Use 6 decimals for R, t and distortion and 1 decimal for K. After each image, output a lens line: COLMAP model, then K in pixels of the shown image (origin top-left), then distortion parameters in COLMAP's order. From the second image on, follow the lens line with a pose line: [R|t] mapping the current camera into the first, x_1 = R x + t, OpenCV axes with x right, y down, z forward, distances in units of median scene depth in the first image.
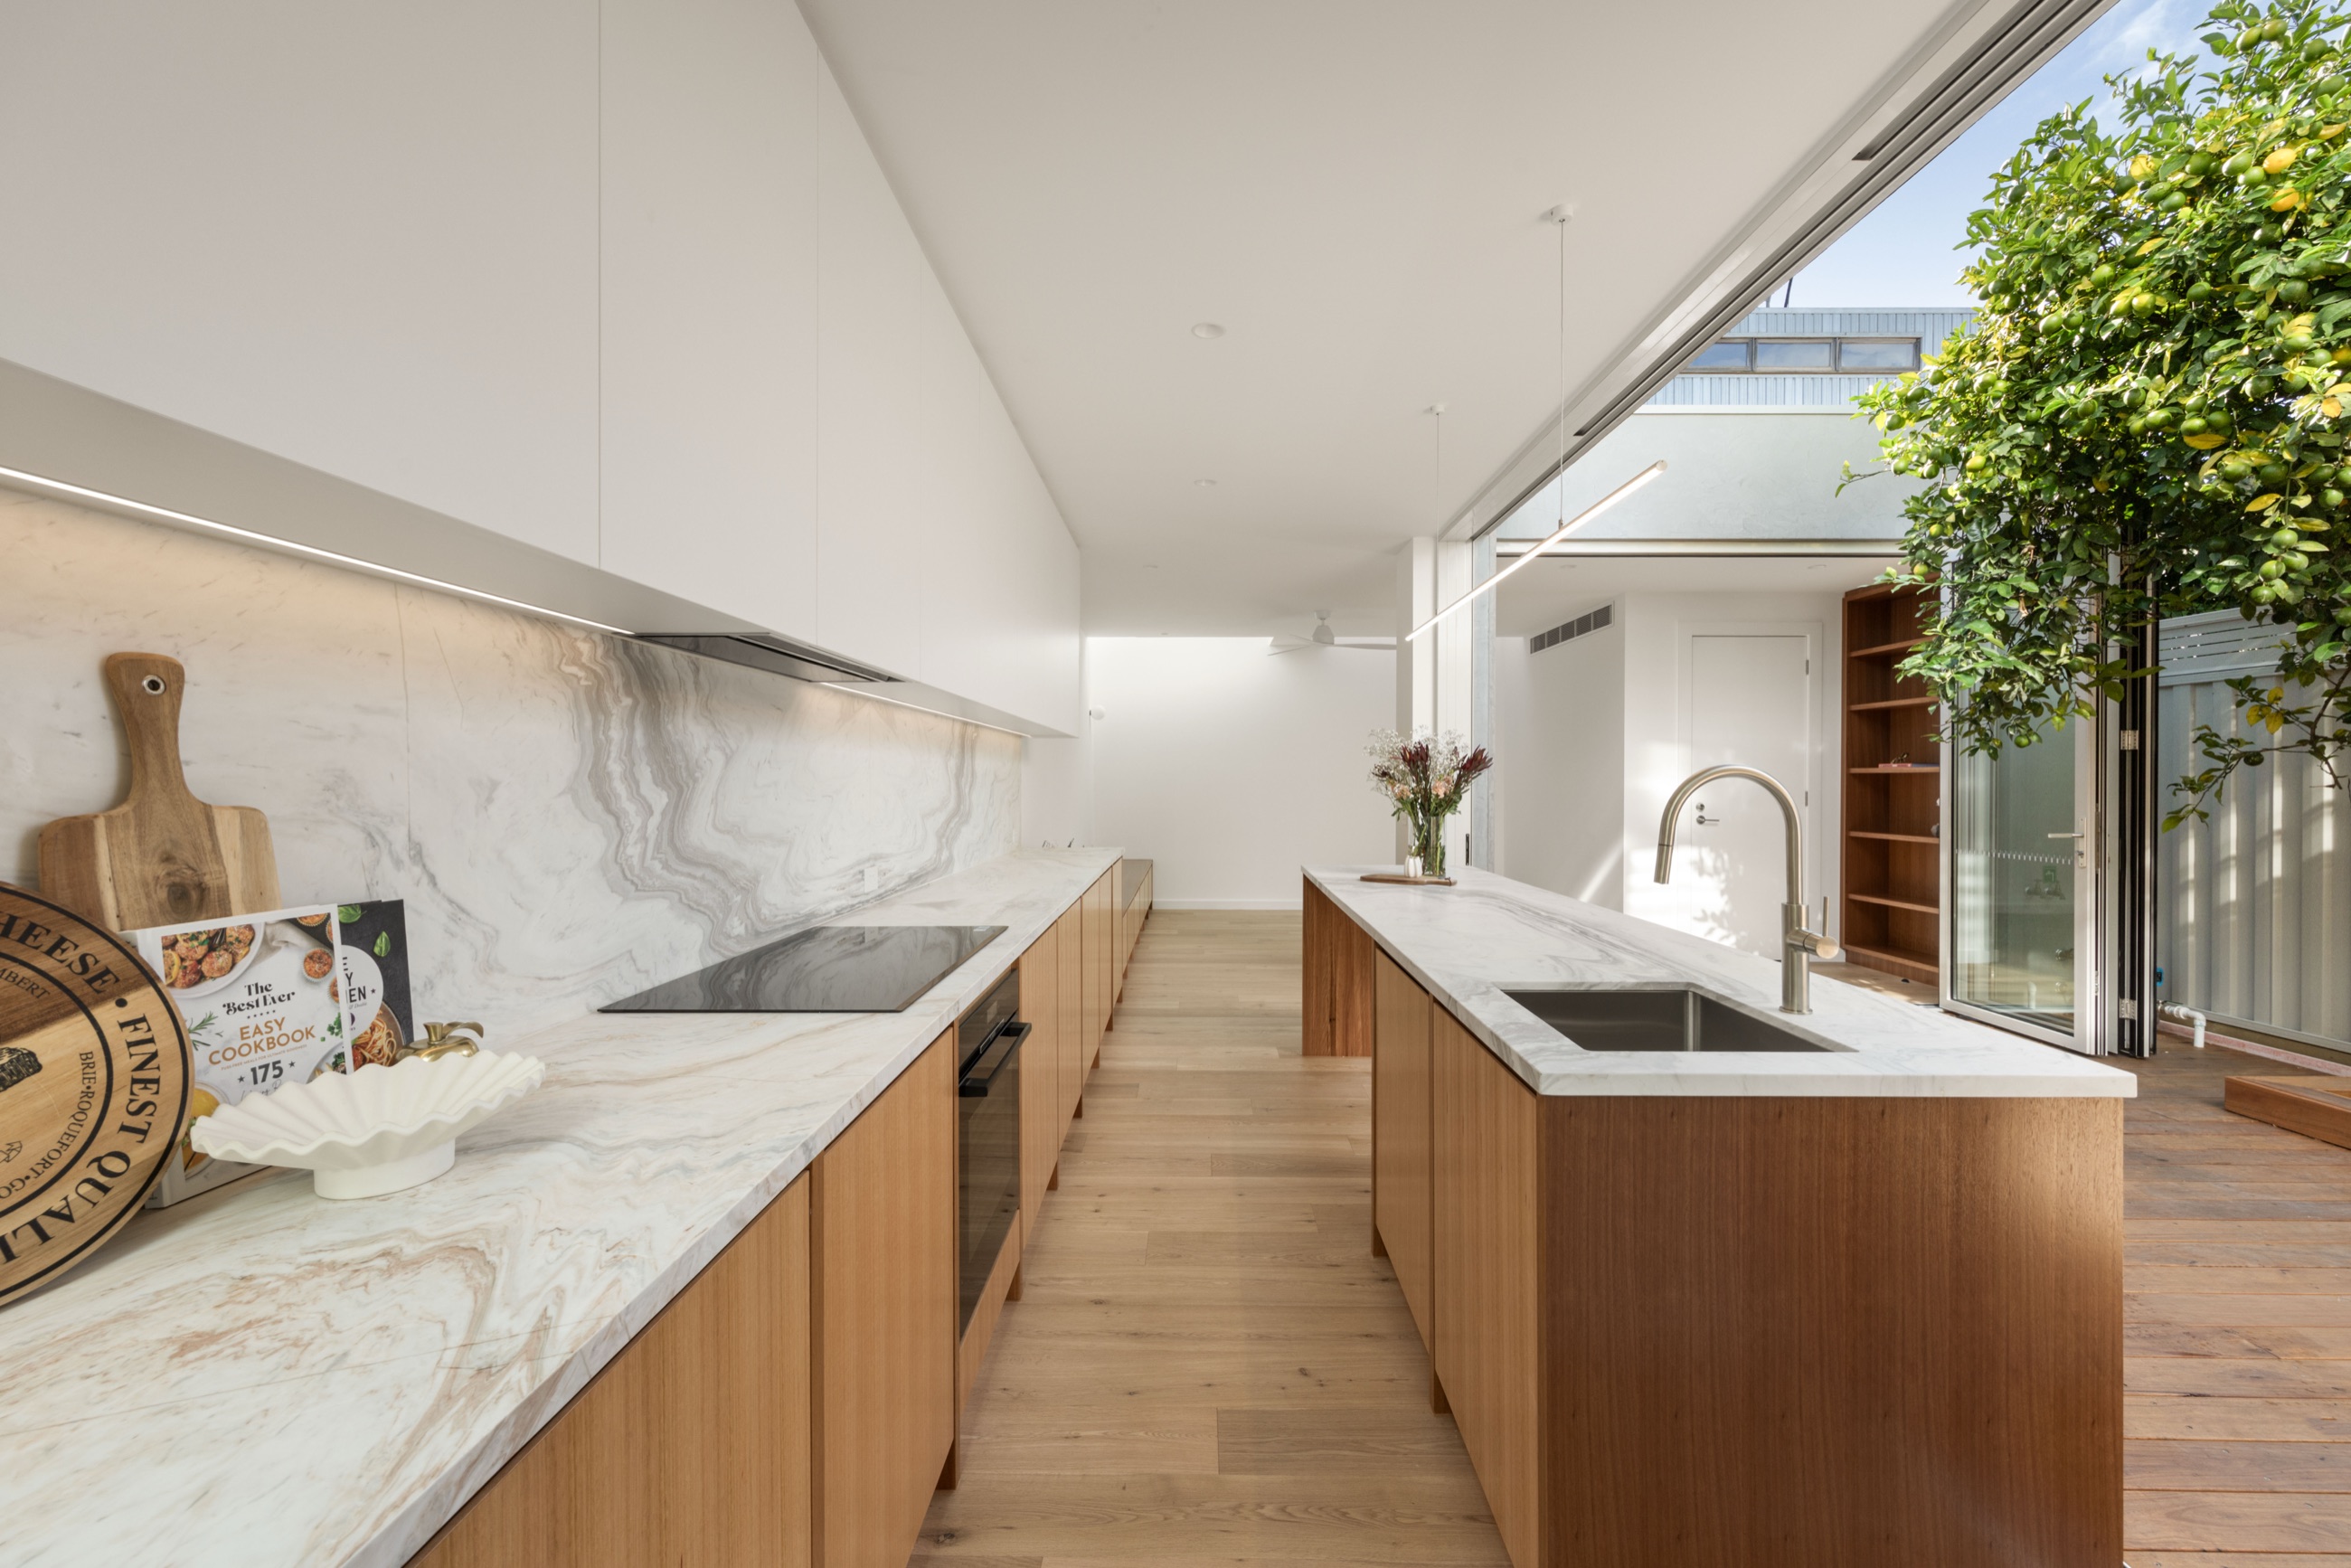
lens RADIAL K [[959.9, 0, 1195.9], [0, 959.9, 790.4], [0, 0, 1]] dist [-0.001084, -0.000079]
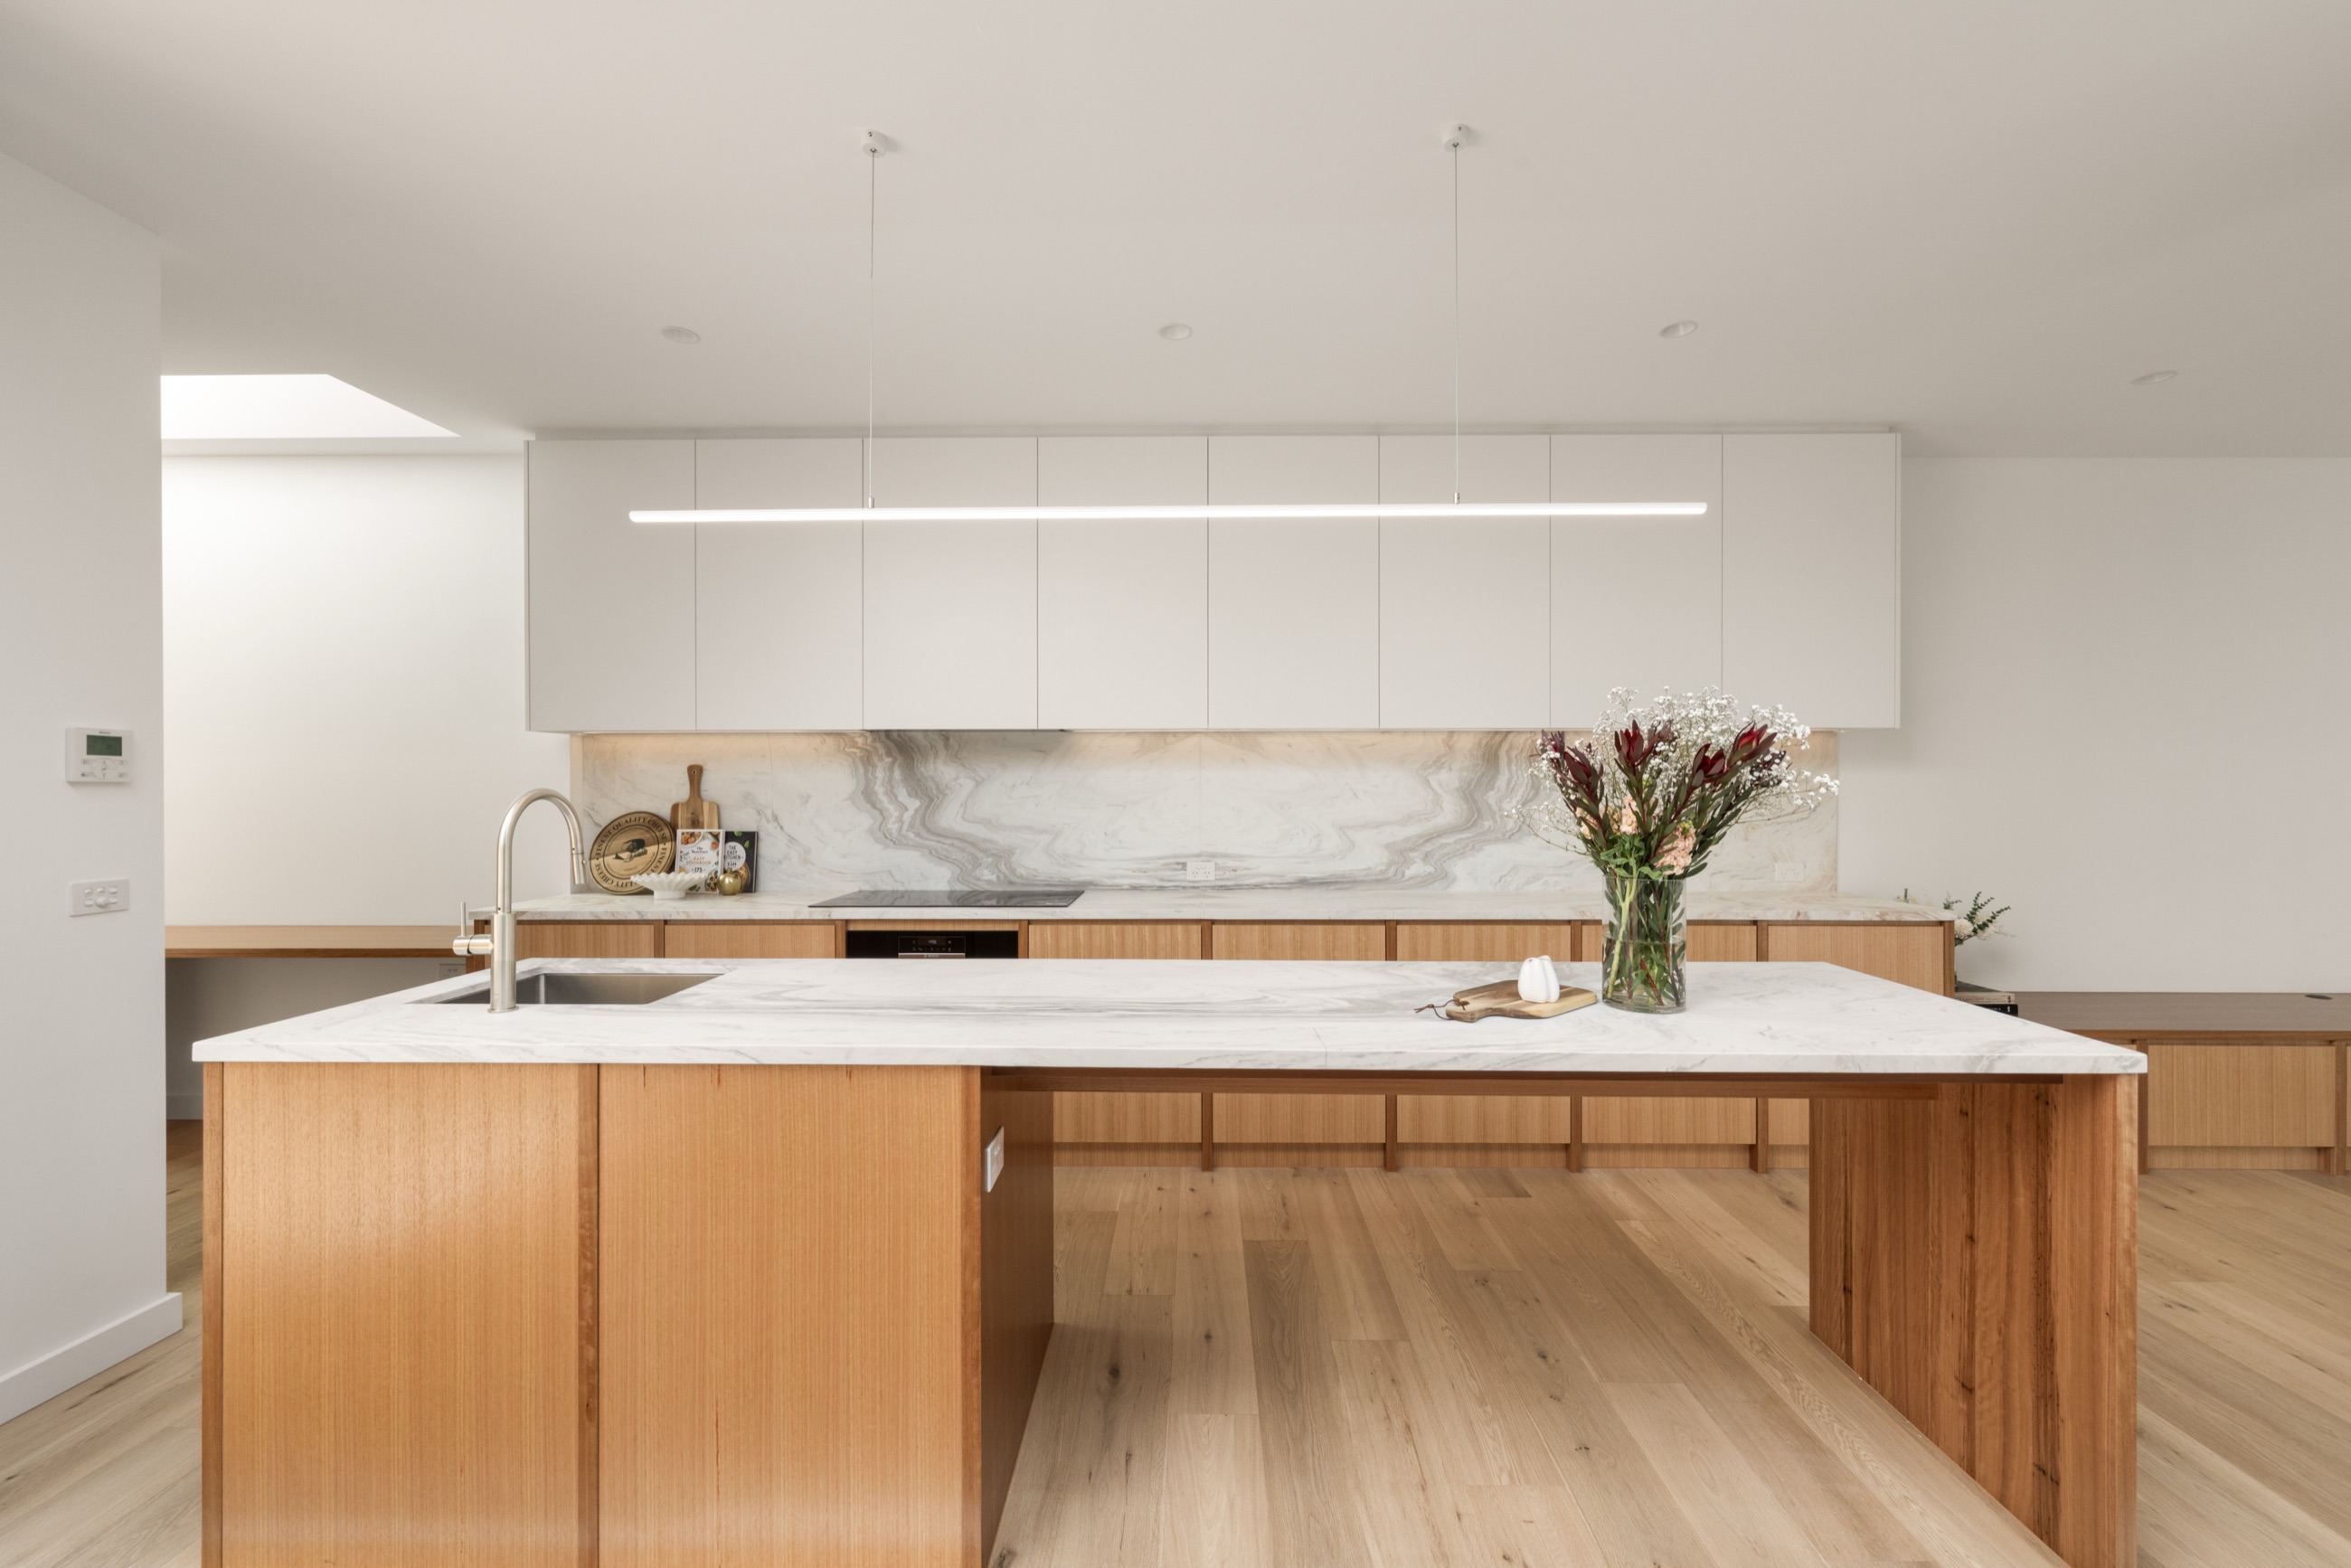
lens RADIAL K [[959.9, 0, 1184.3], [0, 959.9, 788.9], [0, 0, 1]] dist [-0.001084, -0.000079]
pose [[-0.017959, 0.003005, -0.999834, 0.947487], [-0.009477, 0.999950, 0.003176, -0.021800], [0.999794, 0.009533, -0.017930, 0.994983]]
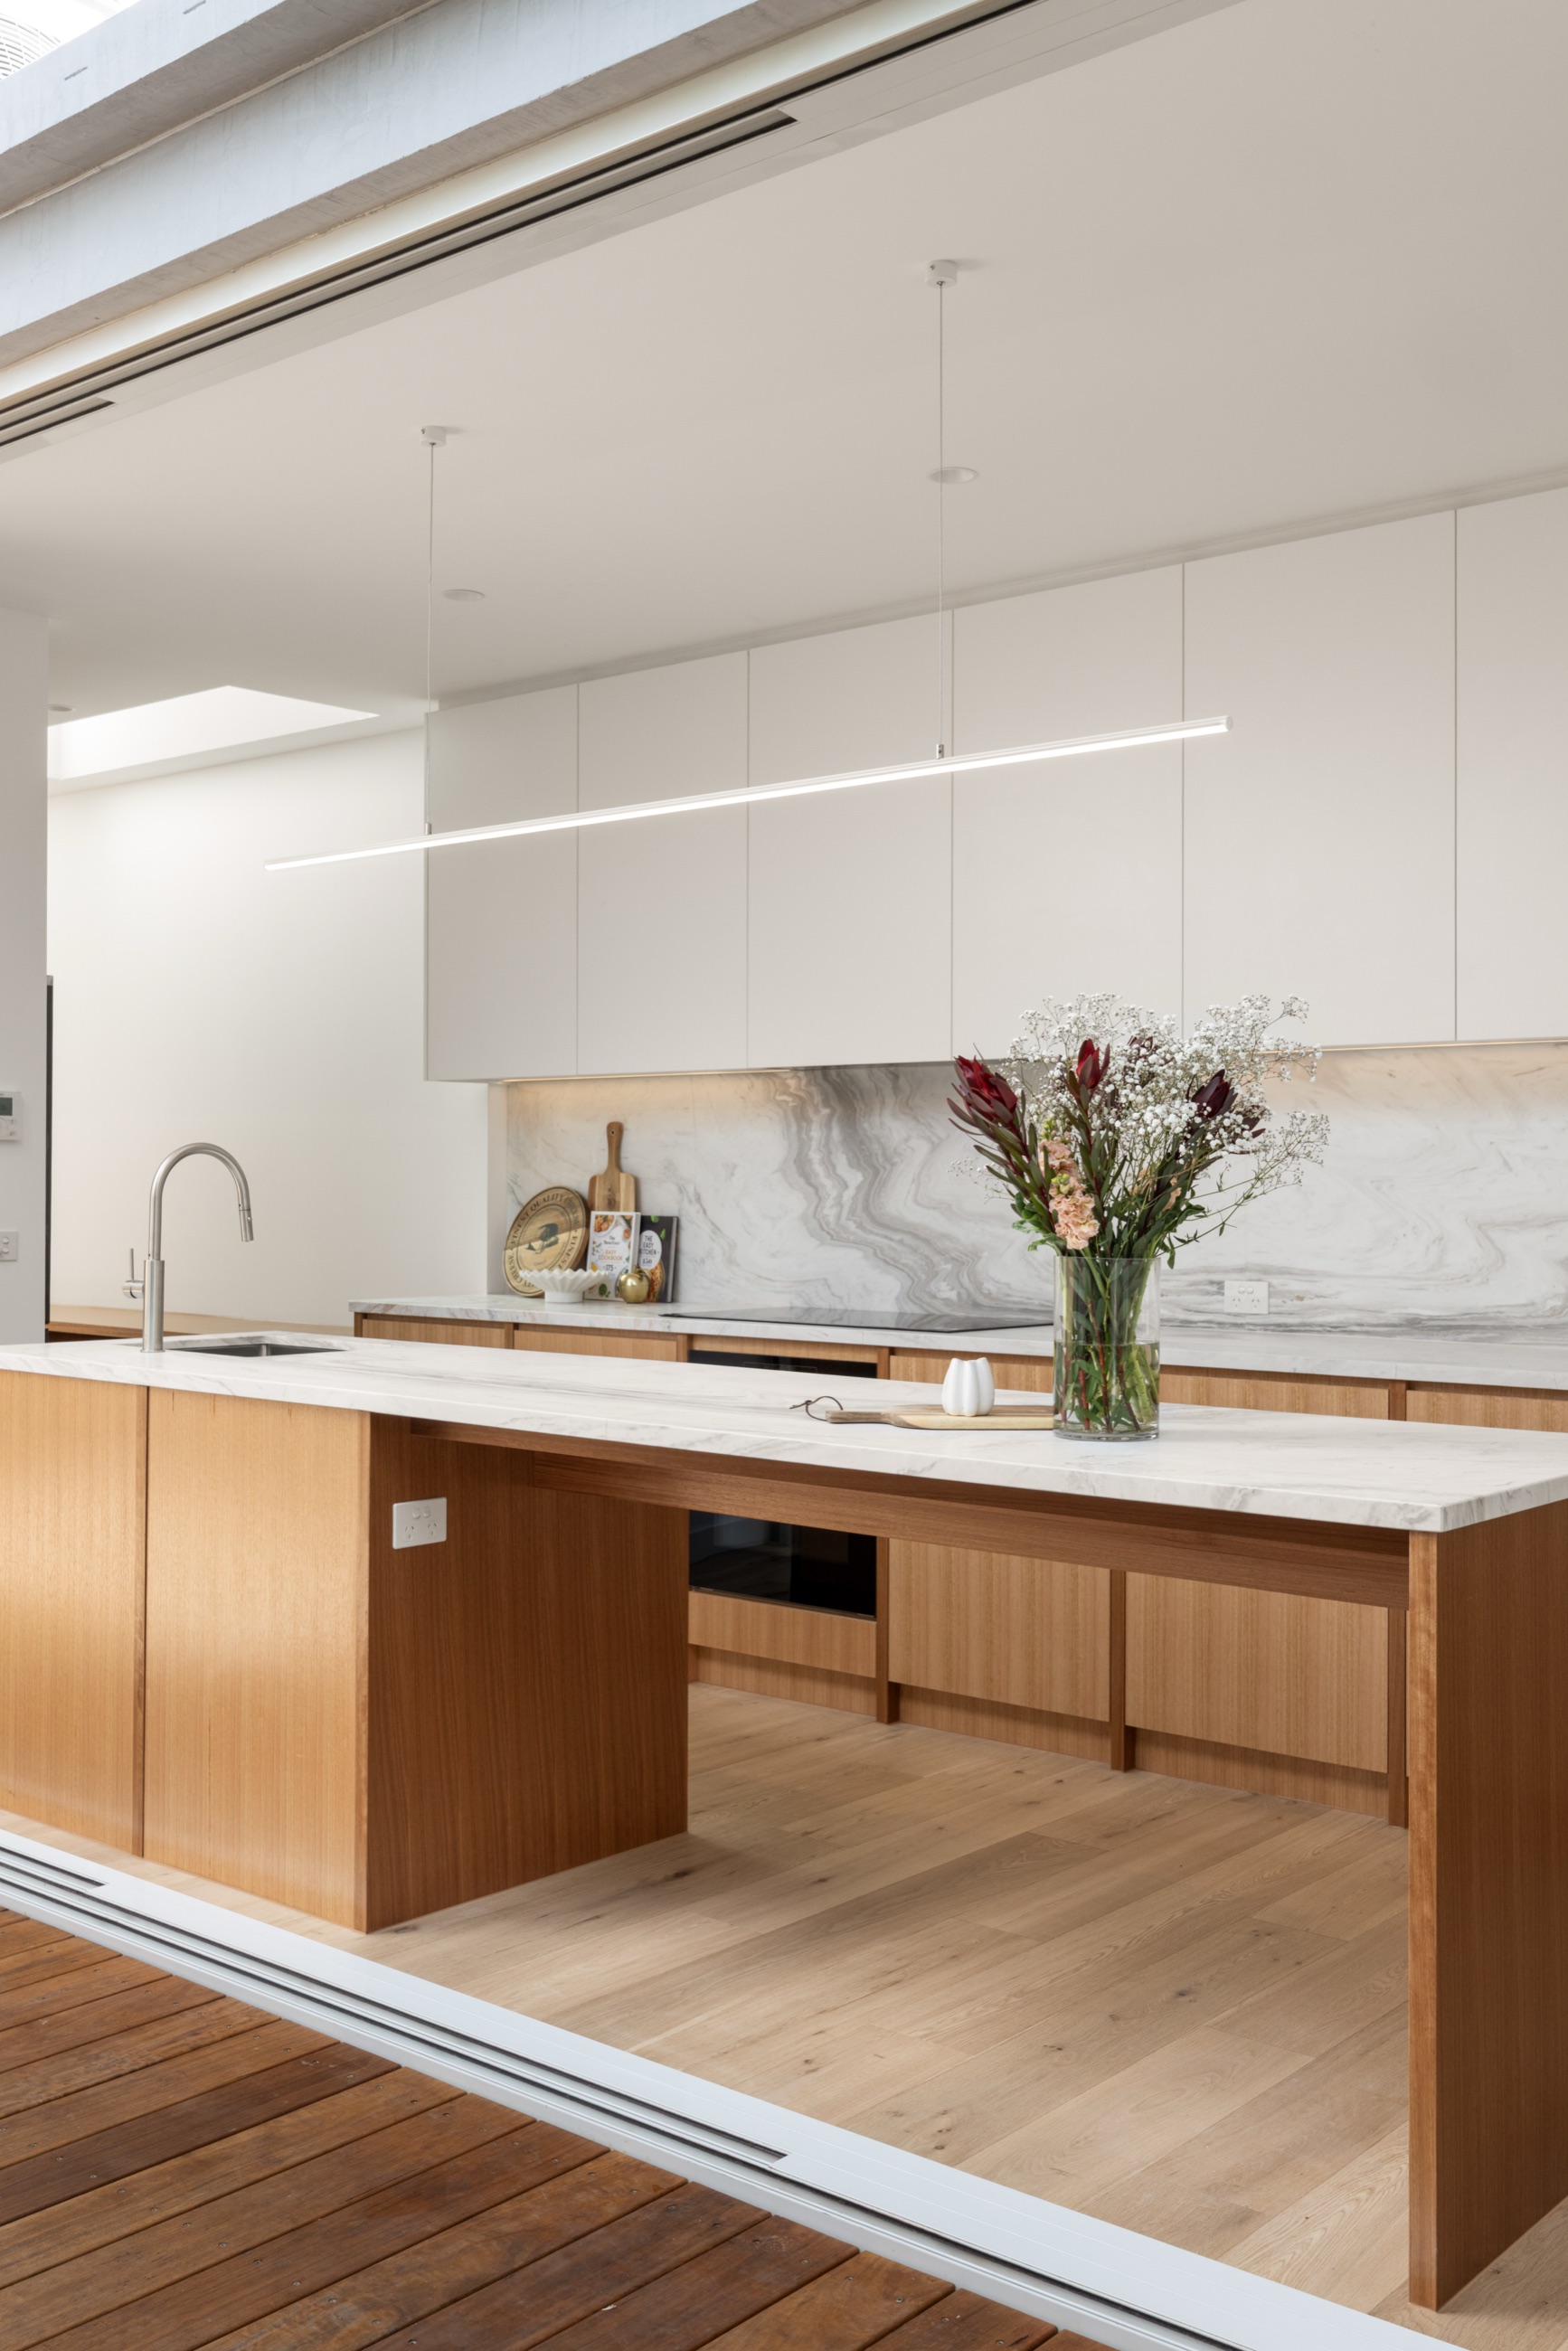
lens RADIAL K [[2251.3, 0, 744.2], [0, 2251.3, 1162.0], [0, 0, 1]] dist [-0.020944, 0.000000]
pose [[-0.660489, -0.008605, -0.750786, 1.216322], [-0.012902, 0.999917, -0.000111, -0.006743], [0.750725, 0.009613, -0.660545, 1.845523]]
